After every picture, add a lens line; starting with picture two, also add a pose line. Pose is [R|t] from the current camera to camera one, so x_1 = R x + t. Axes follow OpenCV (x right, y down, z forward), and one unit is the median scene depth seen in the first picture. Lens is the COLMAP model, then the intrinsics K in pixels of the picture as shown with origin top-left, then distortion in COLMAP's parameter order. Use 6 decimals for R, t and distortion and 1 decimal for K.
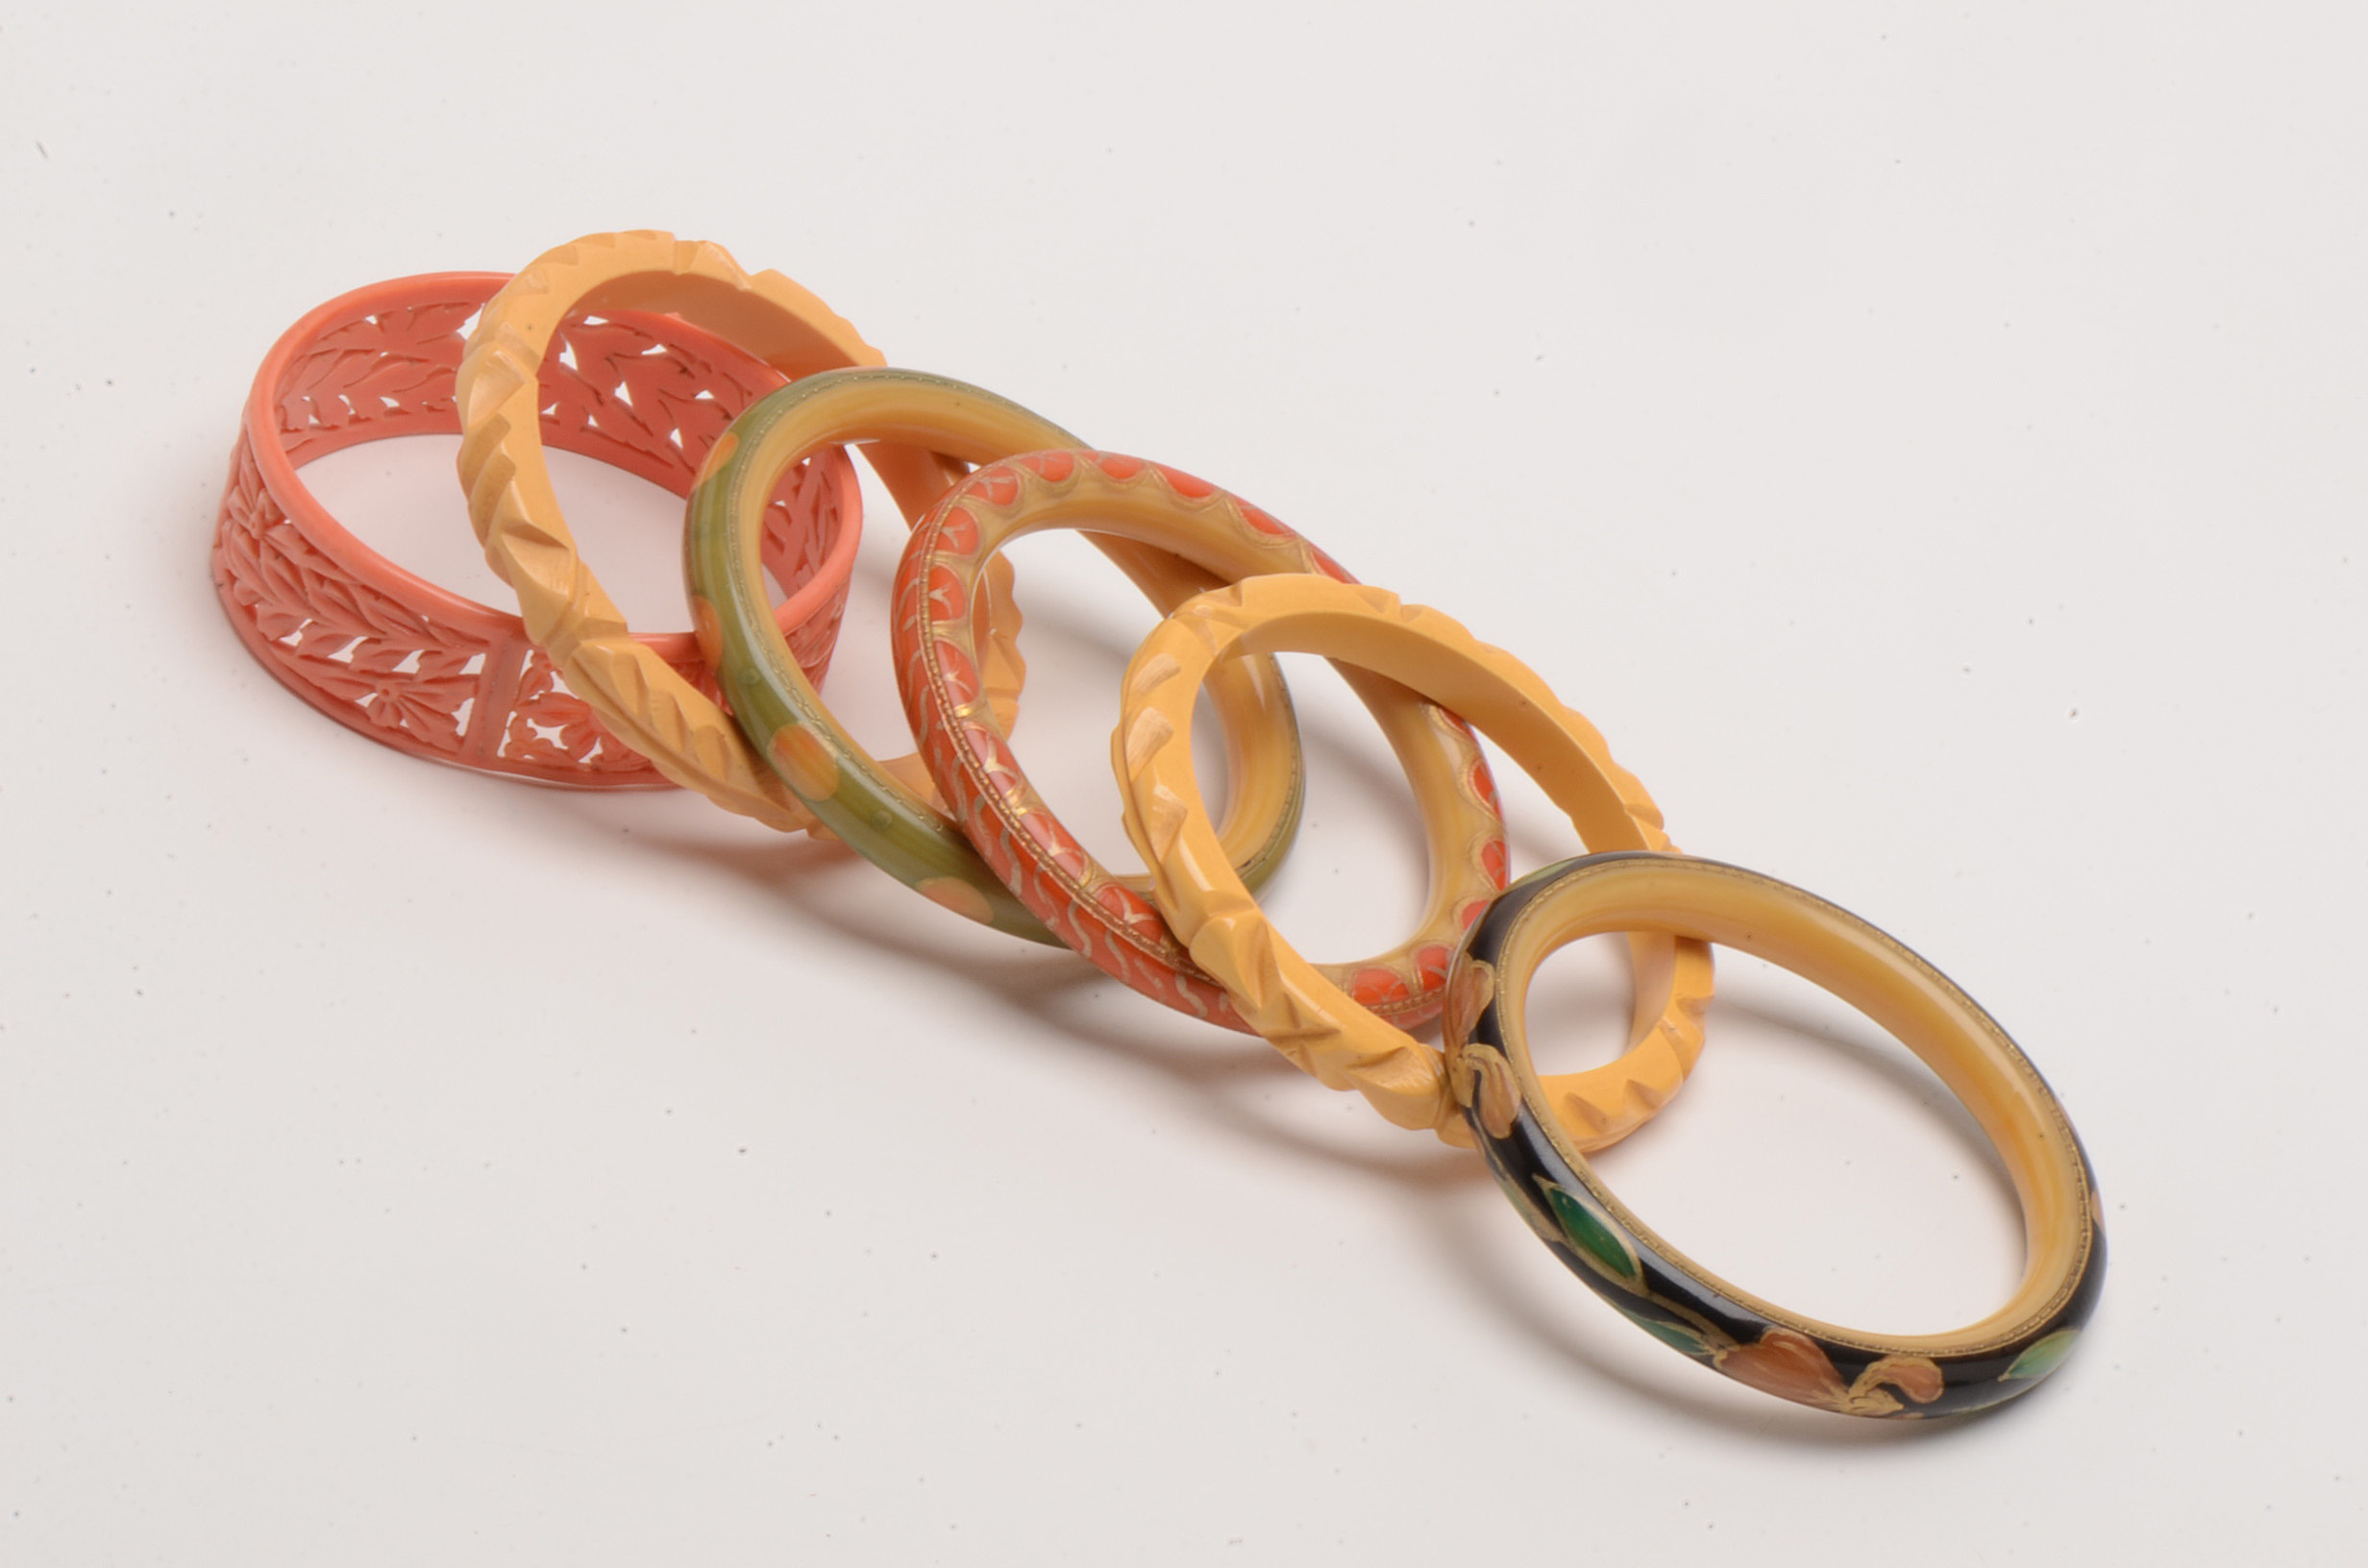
lens RADIAL K [[10178.4, 0, 1184.7], [0, 10178.4, 784.3], [0, 0, 1]] dist [-0.196112, 0.000000]
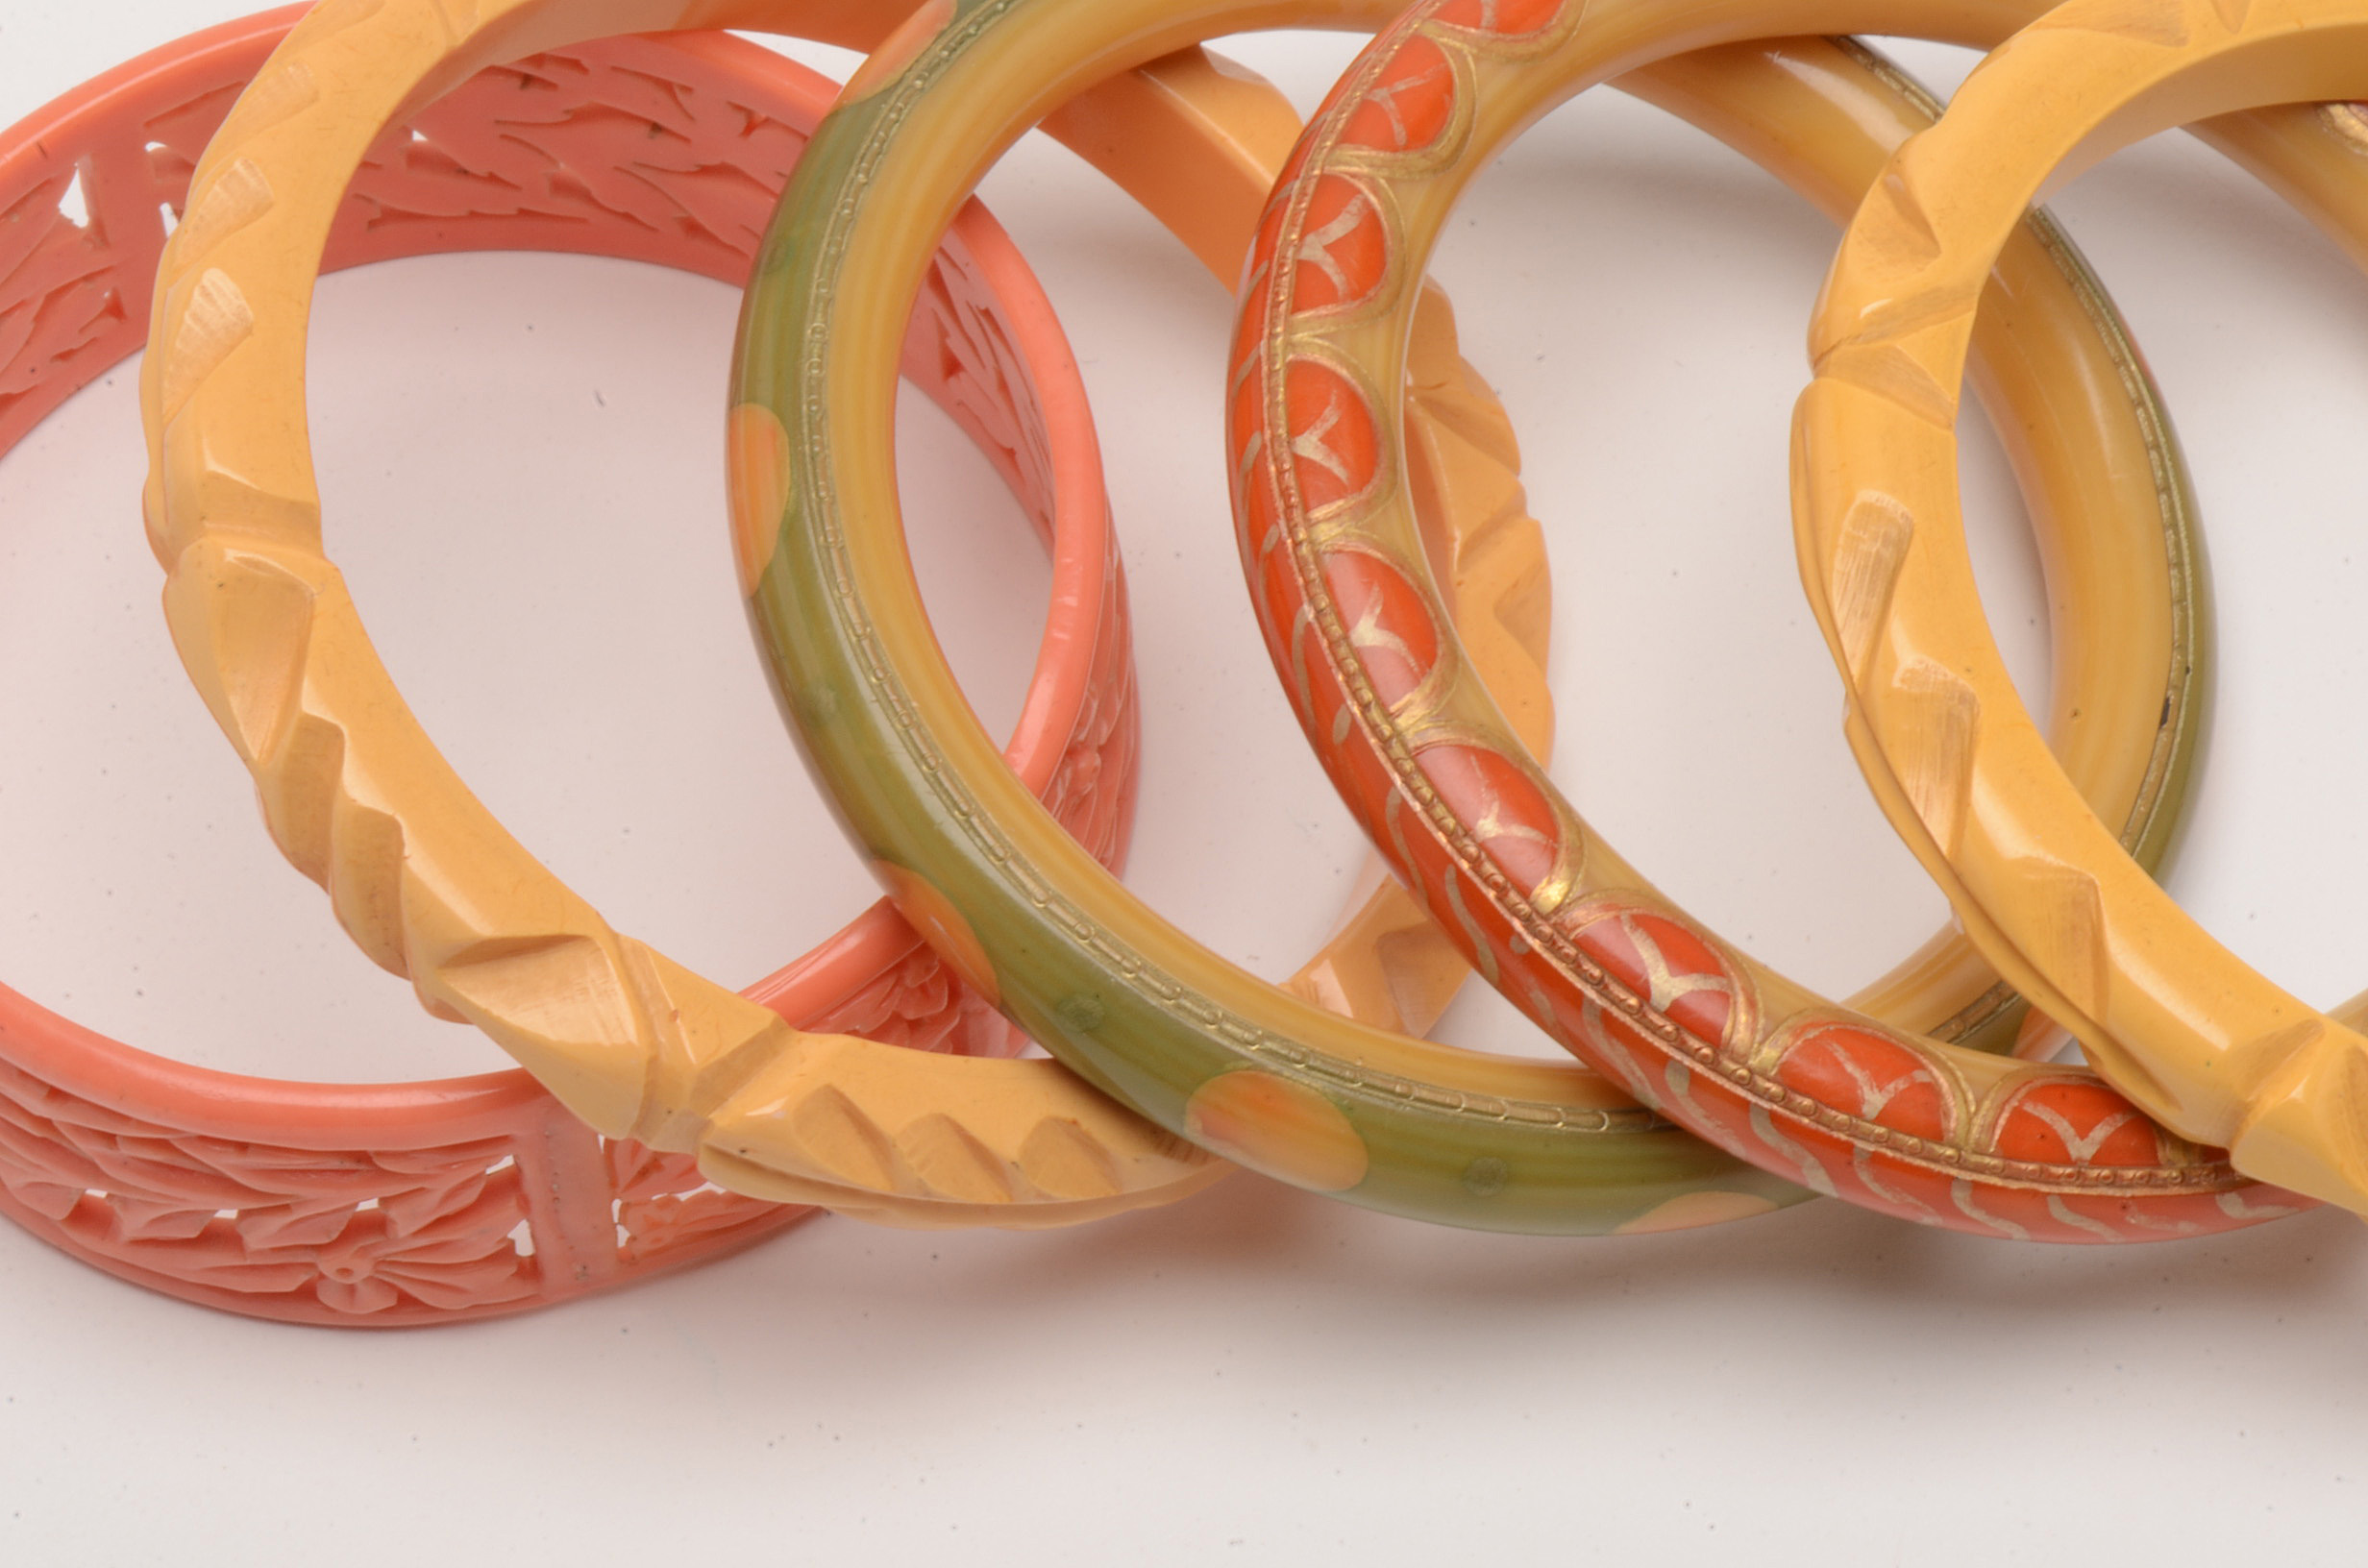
lens RADIAL K [[10178.4, 0, 1183.3], [0, 10178.4, 785.0], [0, 0, 1]] dist [-0.196112, 0.000000]
pose [[0.905220, -0.417006, -0.081752, 0.002223], [0.414170, 0.822745, 0.389299, -0.192136], [-0.095079, -0.386260, 0.917476, 0.592518]]
